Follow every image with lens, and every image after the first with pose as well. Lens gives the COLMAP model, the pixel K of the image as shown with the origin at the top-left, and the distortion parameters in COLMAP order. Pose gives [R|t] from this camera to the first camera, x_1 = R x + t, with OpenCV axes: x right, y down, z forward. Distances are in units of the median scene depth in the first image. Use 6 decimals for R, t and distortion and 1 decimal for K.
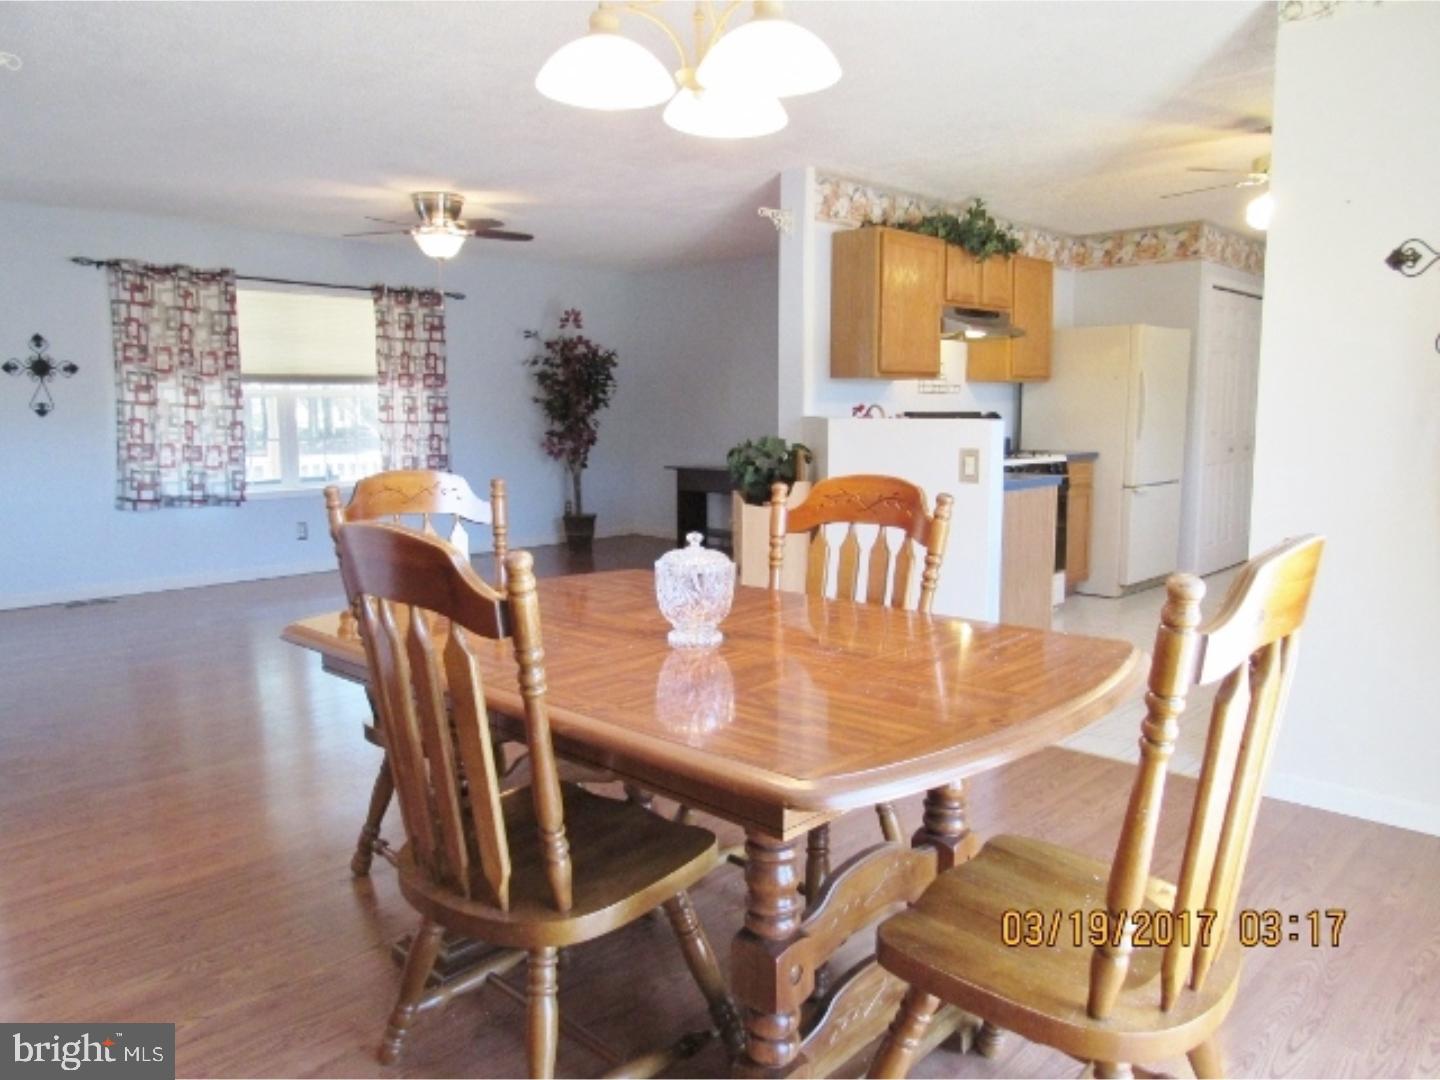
lens RADIAL K [[1032.3, 0, 716.9], [0, 1032.3, 542.2], [0, 0, 1]] dist [-0.025381, 0.003669]
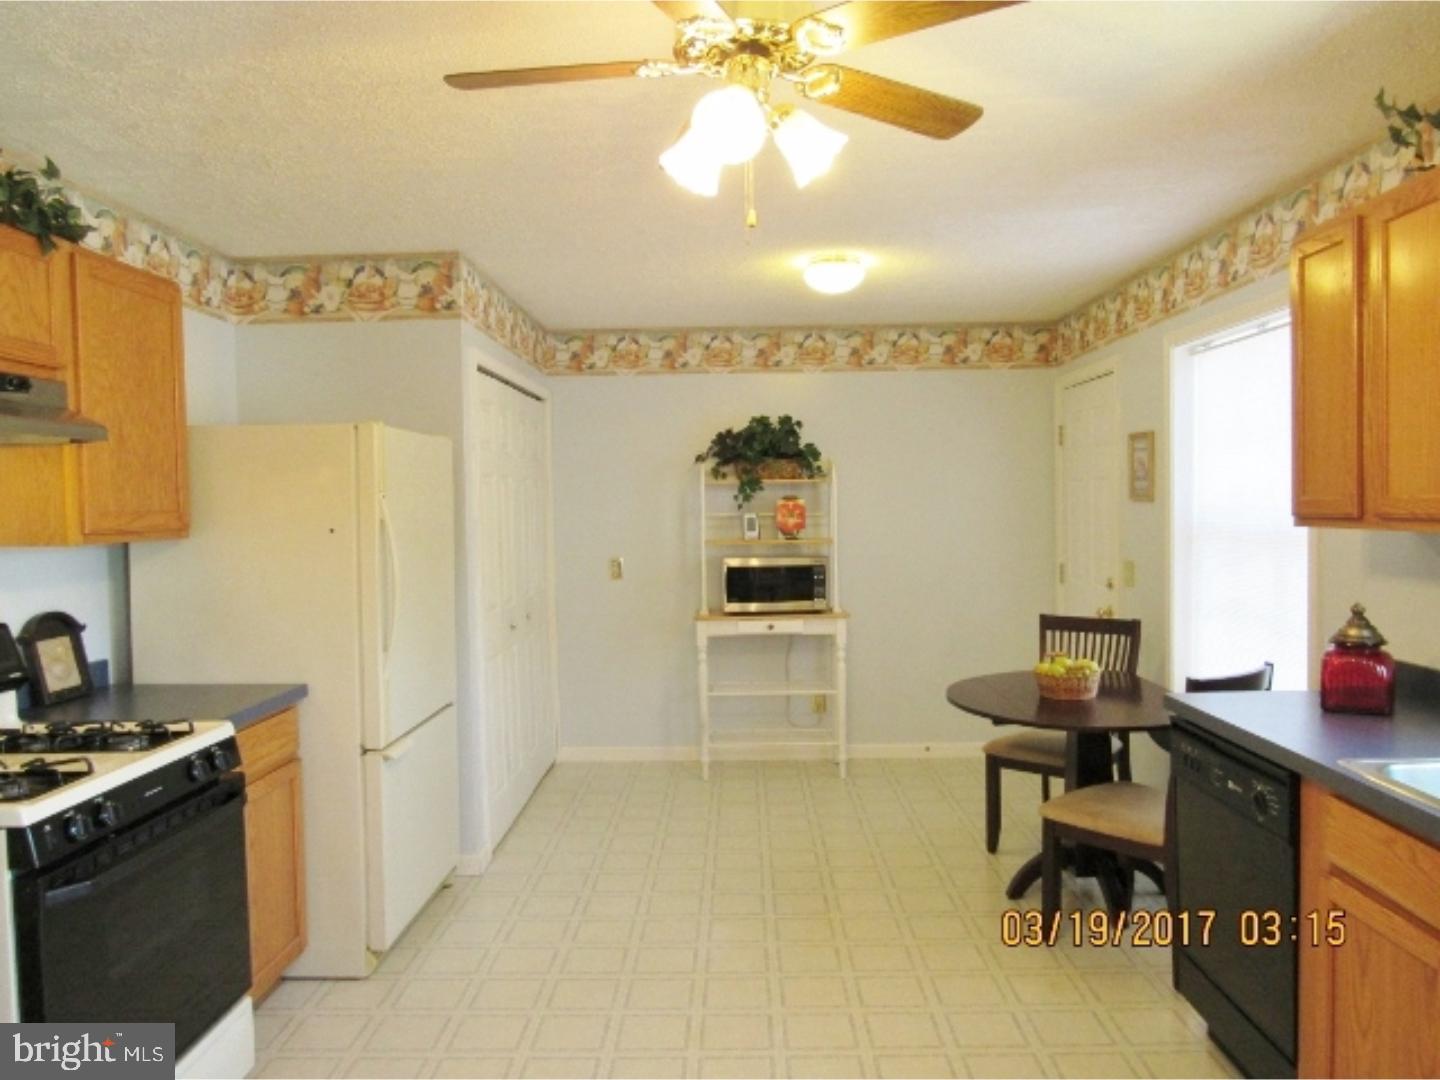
lens RADIAL K [[1032.3, 0, 716.9], [0, 1032.3, 542.2], [0, 0, 1]] dist [-0.025381, 0.003669]
pose [[0.733383, -0.031083, 0.679104, 0.177809], [0.097883, 0.993373, -0.060240, -0.099713], [-0.672732, 0.110652, 0.731566, 0.484808]]
